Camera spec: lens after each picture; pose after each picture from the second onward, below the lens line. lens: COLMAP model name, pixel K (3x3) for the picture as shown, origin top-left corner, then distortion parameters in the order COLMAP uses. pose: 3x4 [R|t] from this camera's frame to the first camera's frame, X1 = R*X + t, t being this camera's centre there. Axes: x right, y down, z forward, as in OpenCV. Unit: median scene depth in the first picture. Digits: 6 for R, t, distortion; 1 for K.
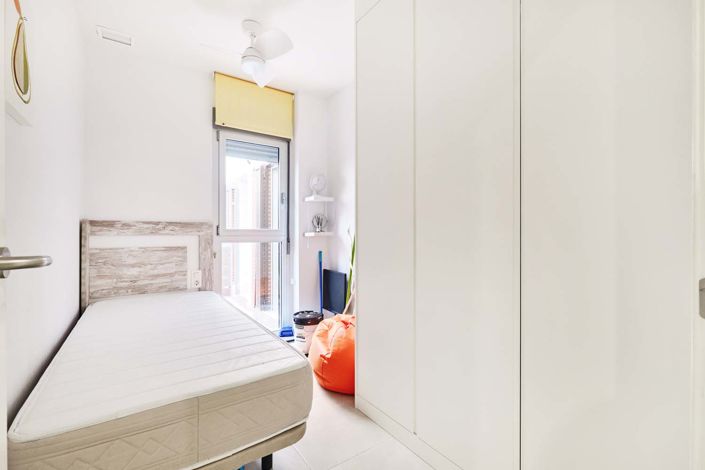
lens RADIAL K [[317.4, 0, 351.0], [0, 317.4, 235.5], [0, 0, 1]] dist [0.000964, 0.000458]
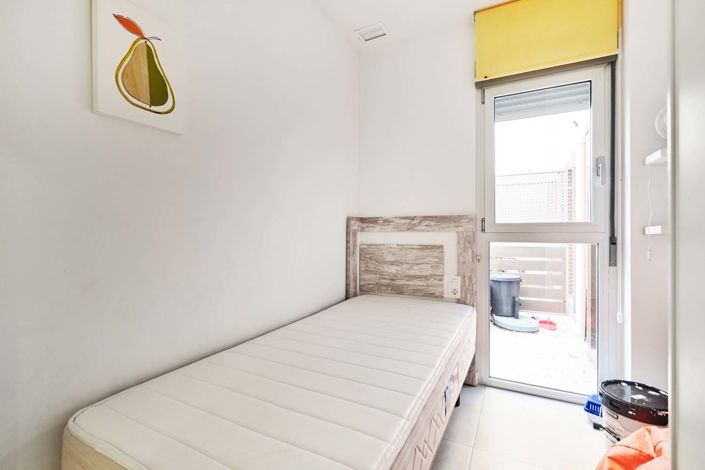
lens RADIAL K [[317.4, 0, 352.3], [0, 317.4, 229.4], [0, 0, 1]] dist [0.000964, 0.000458]
pose [[0.464379, -0.004881, -0.885623, 0.102417], [-0.001799, 0.999978, -0.006455, -0.000960], [0.885635, 0.004591, 0.464360, 0.429863]]
